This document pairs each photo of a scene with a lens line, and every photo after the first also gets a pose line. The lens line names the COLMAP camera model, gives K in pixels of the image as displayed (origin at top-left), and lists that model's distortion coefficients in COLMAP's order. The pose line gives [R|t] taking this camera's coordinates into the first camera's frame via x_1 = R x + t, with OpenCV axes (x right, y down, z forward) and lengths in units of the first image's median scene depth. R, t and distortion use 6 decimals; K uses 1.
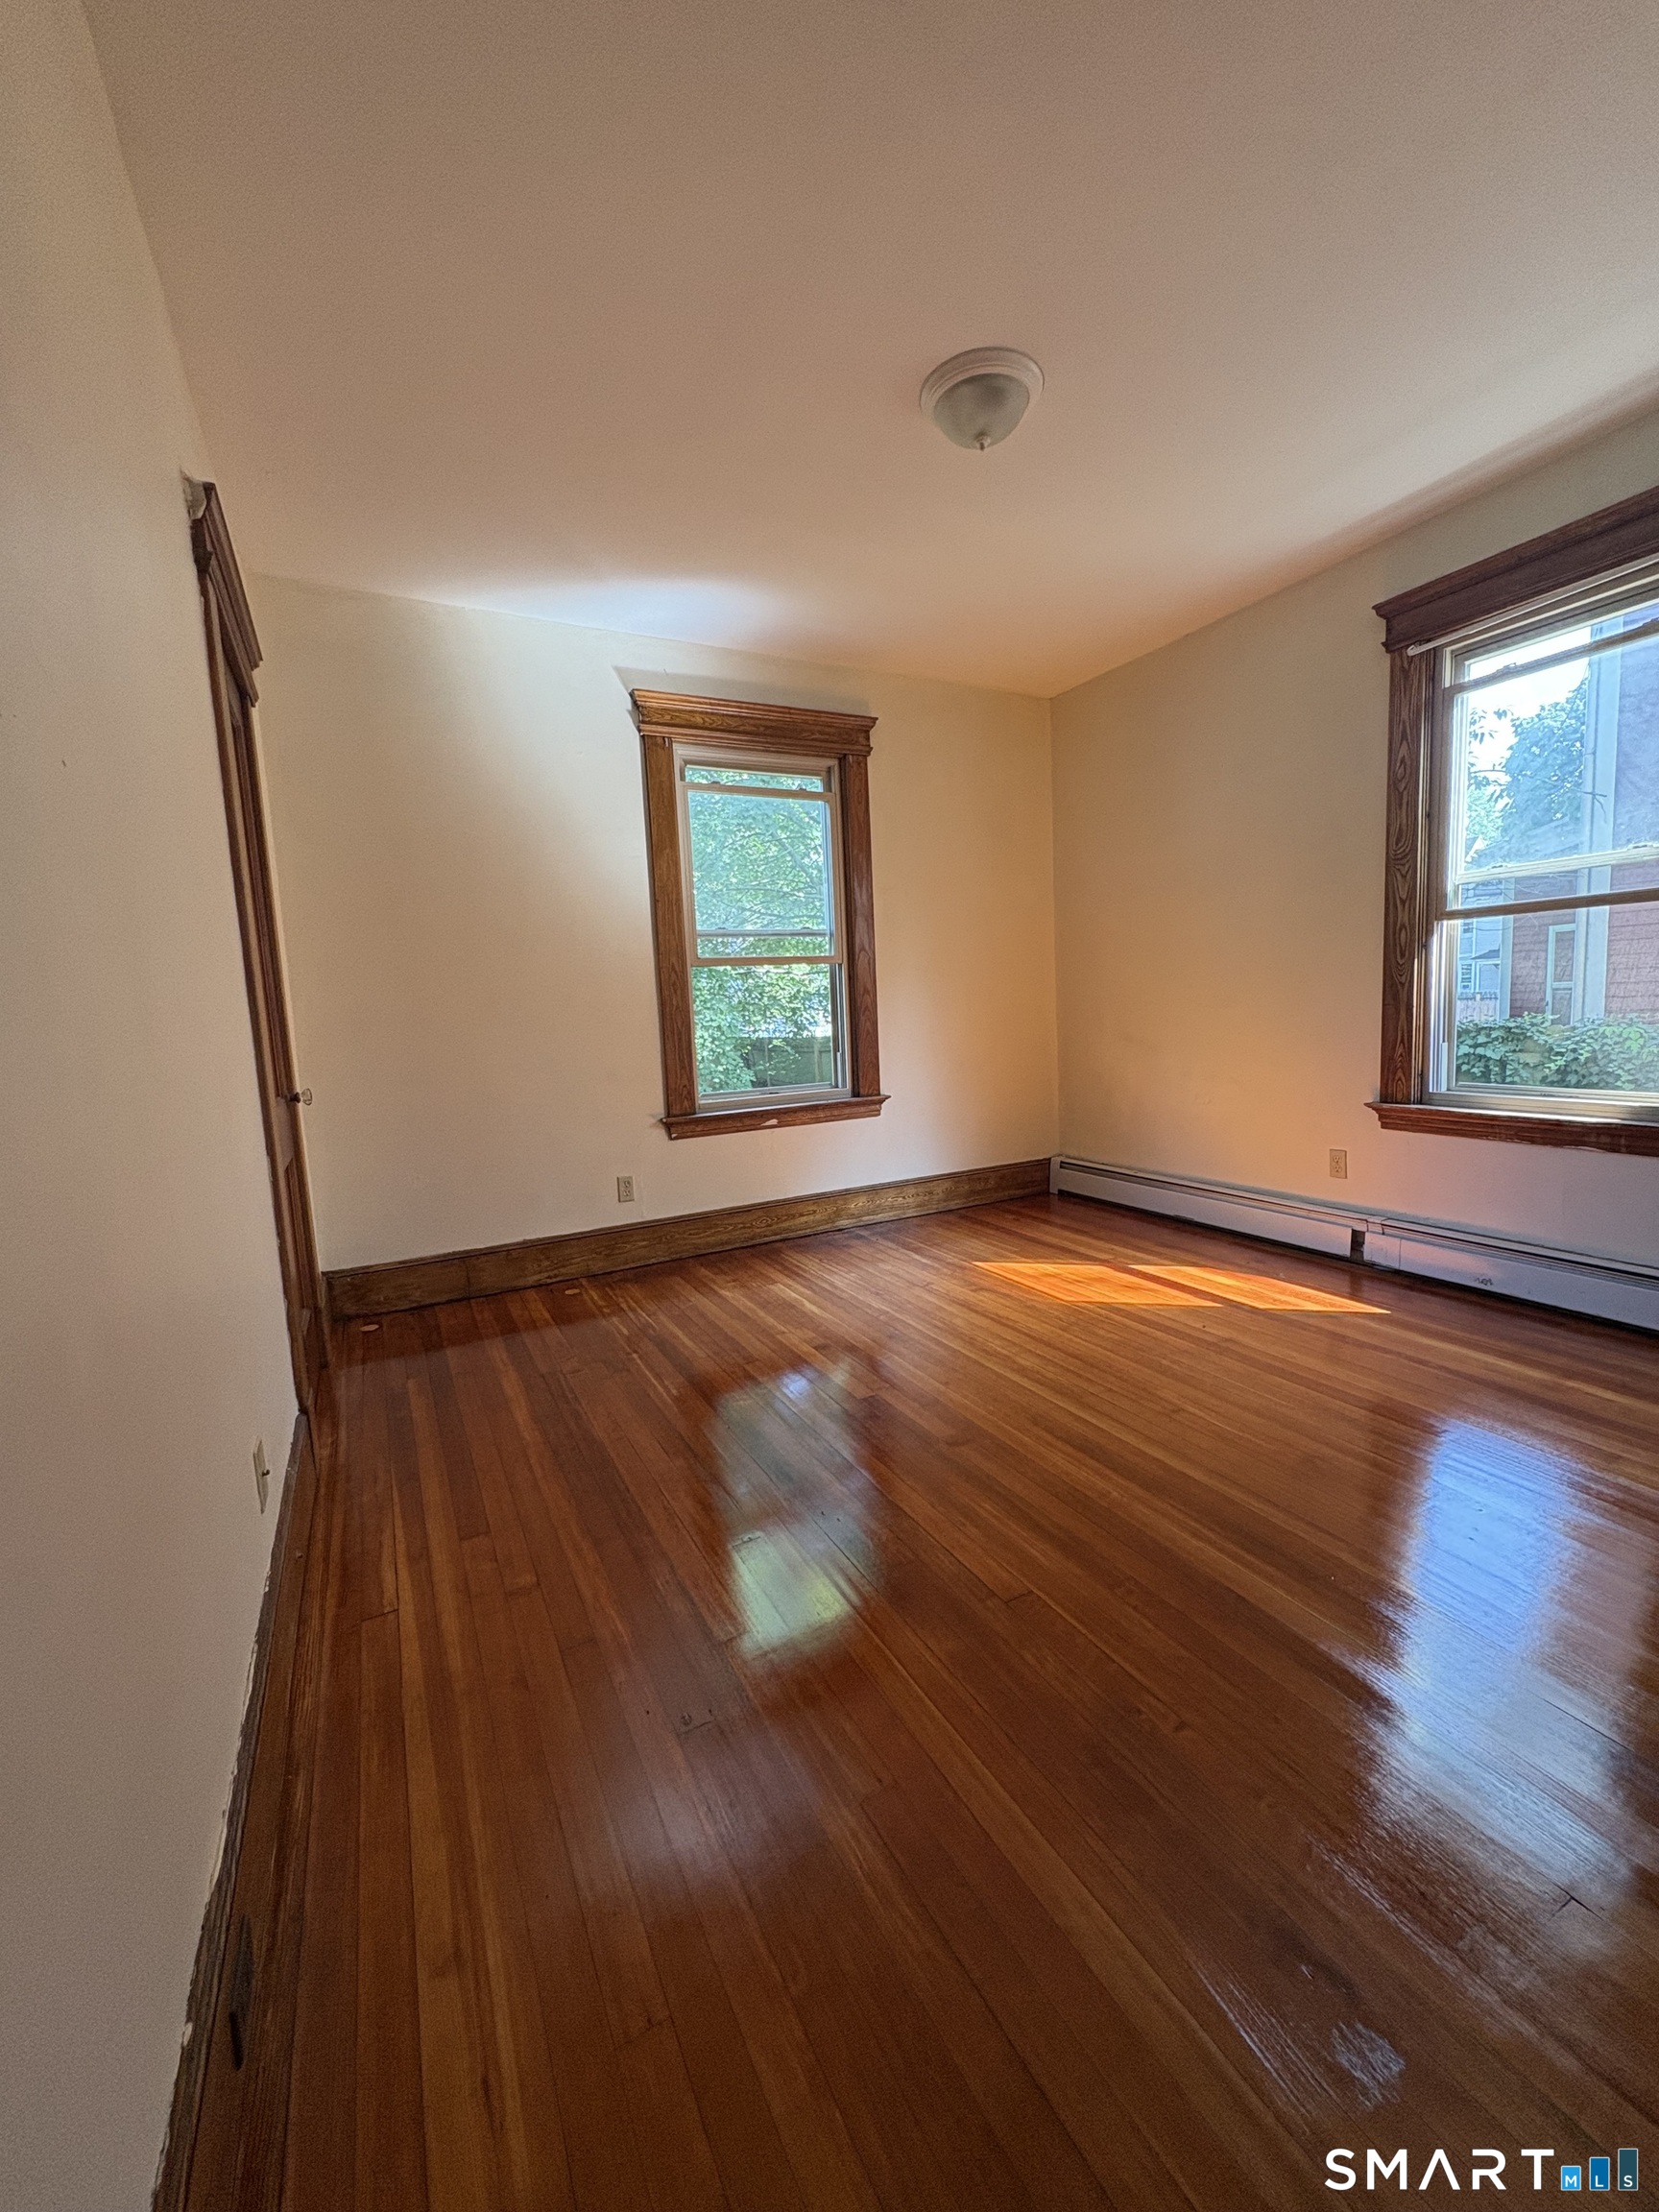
lens RADIAL K [[884.5, 0, 832.1], [0, 884.5, 1099.2], [0, 0, 1]] dist [0.000308, 0.000015]
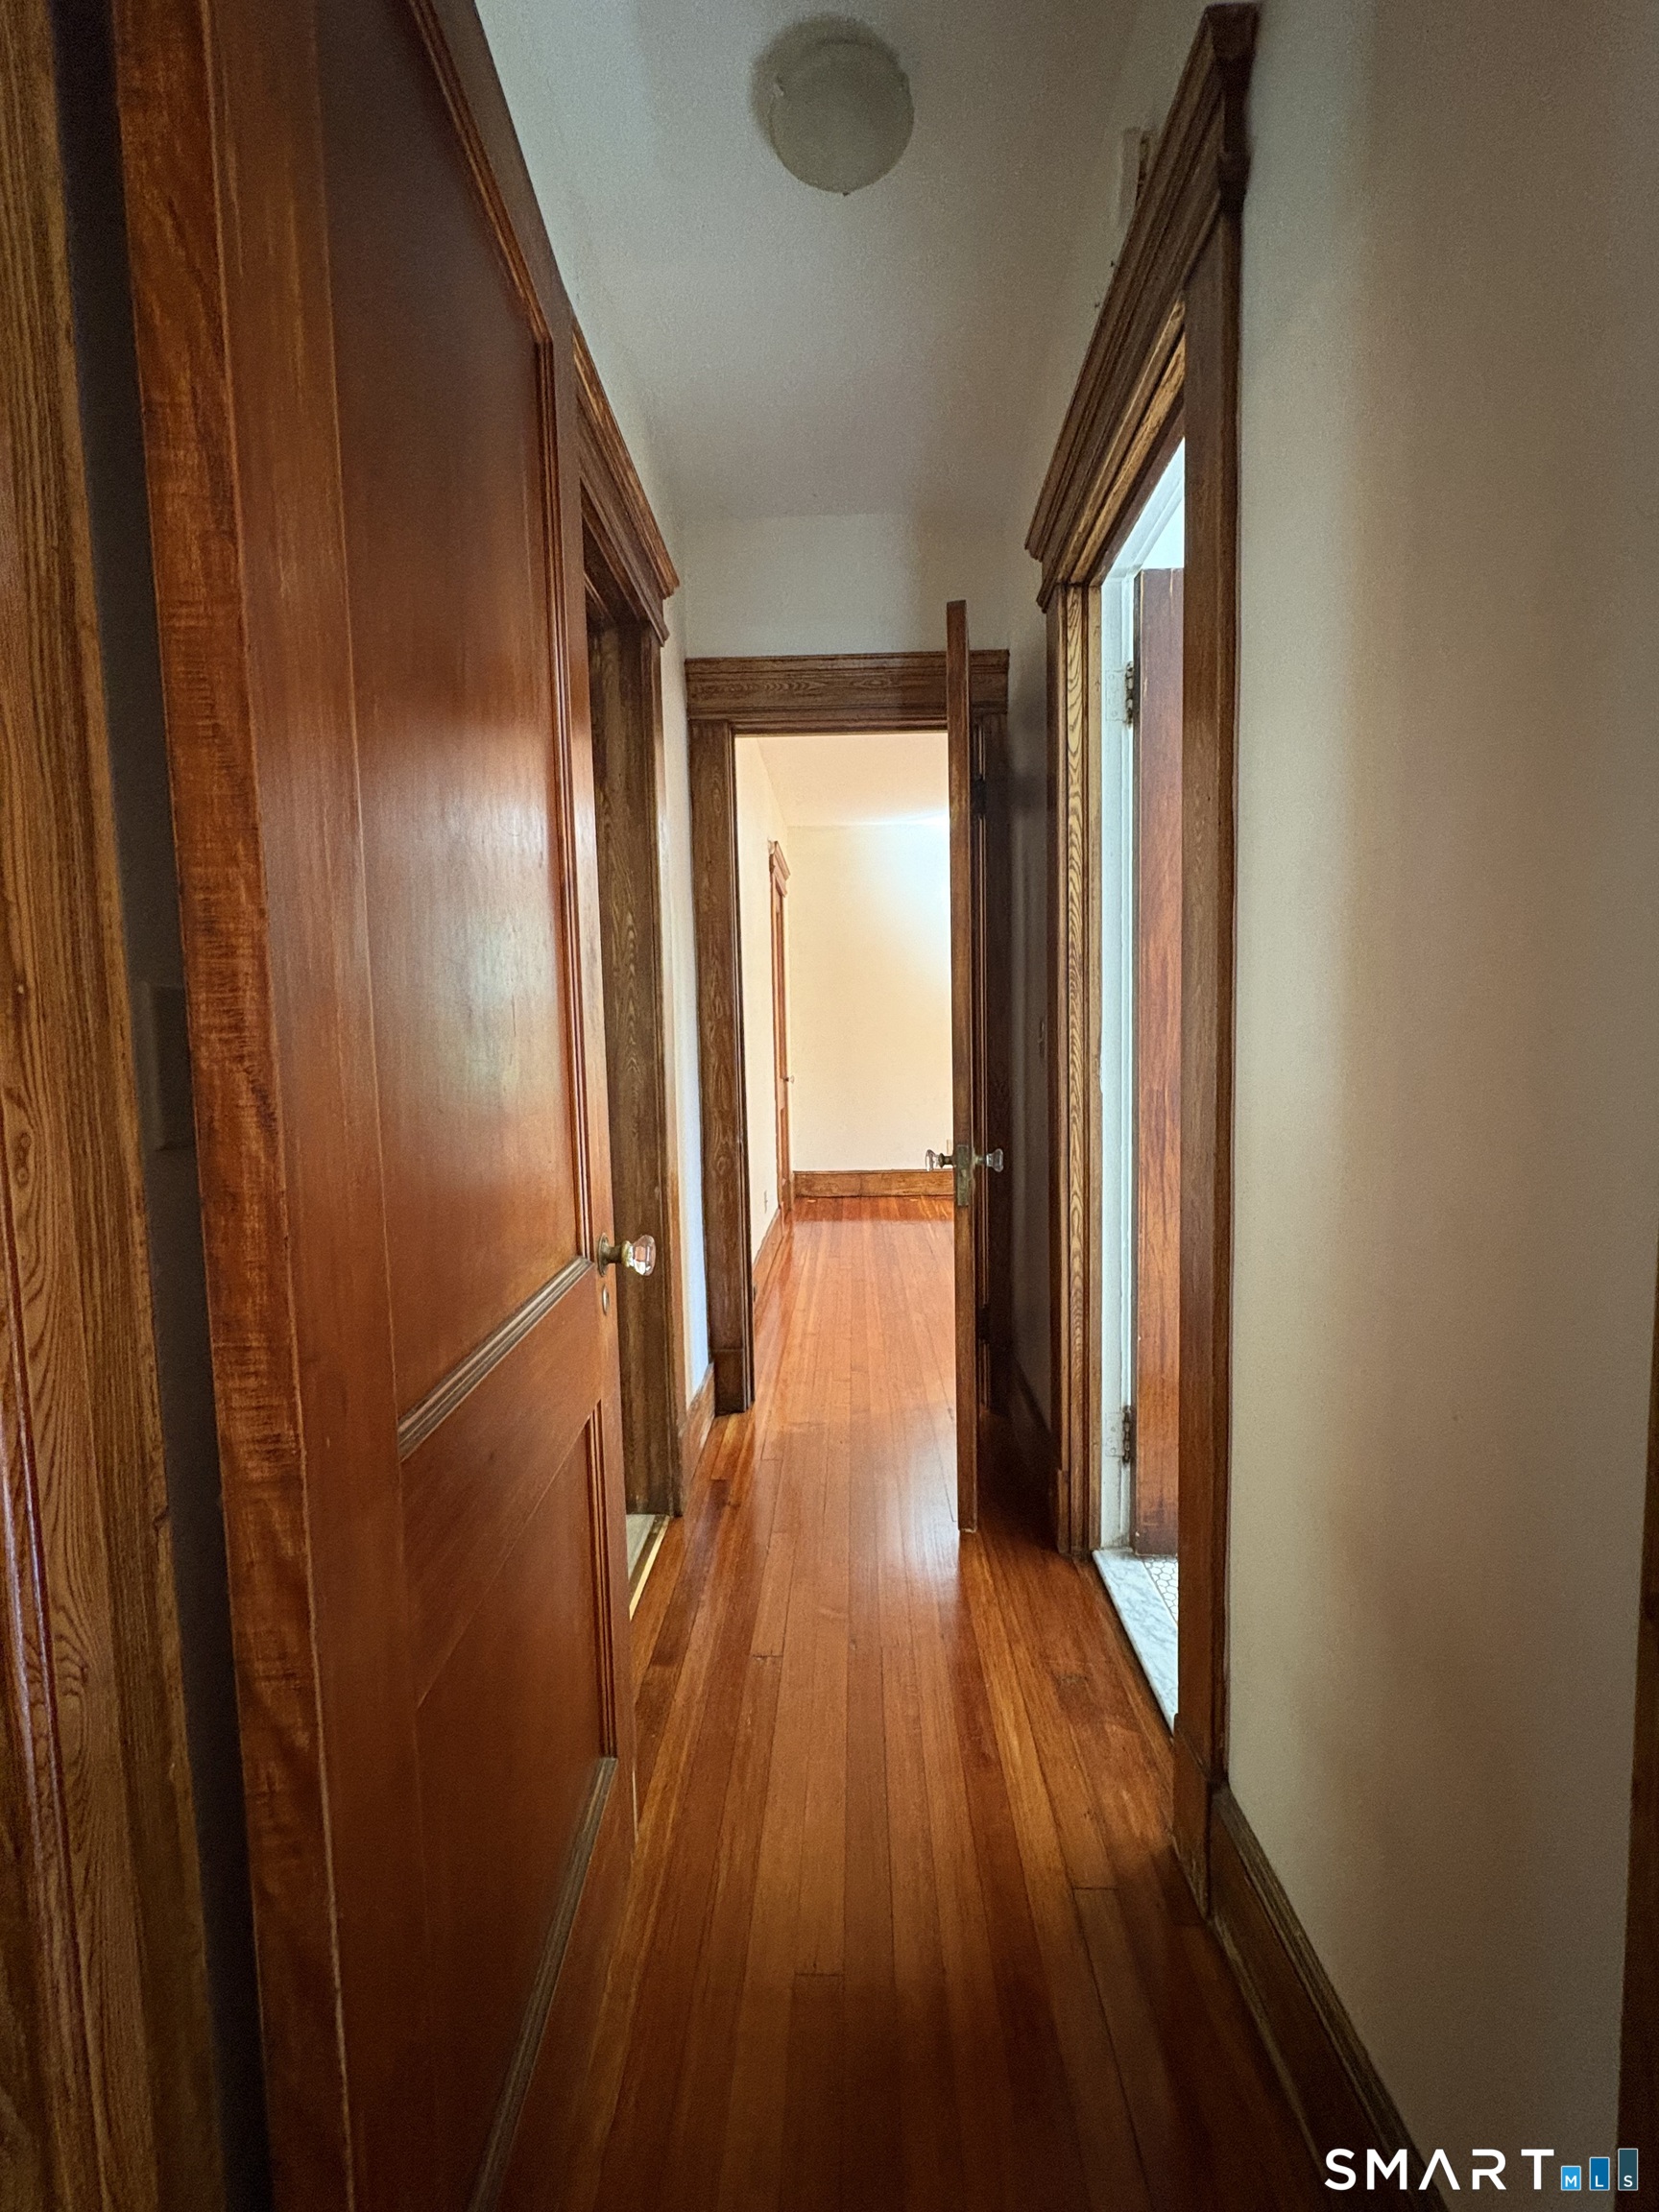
lens RADIAL K [[884.5, 0, 830.9], [0, 884.5, 1101.9], [0, 0, 1]] dist [0.000308, 0.000015]
pose [[0.874460, 0.065942, -0.480596, 0.418037], [-0.075248, 0.997165, -0.000095, 0.037118], [0.479227, 0.036247, 0.876942, -0.666175]]
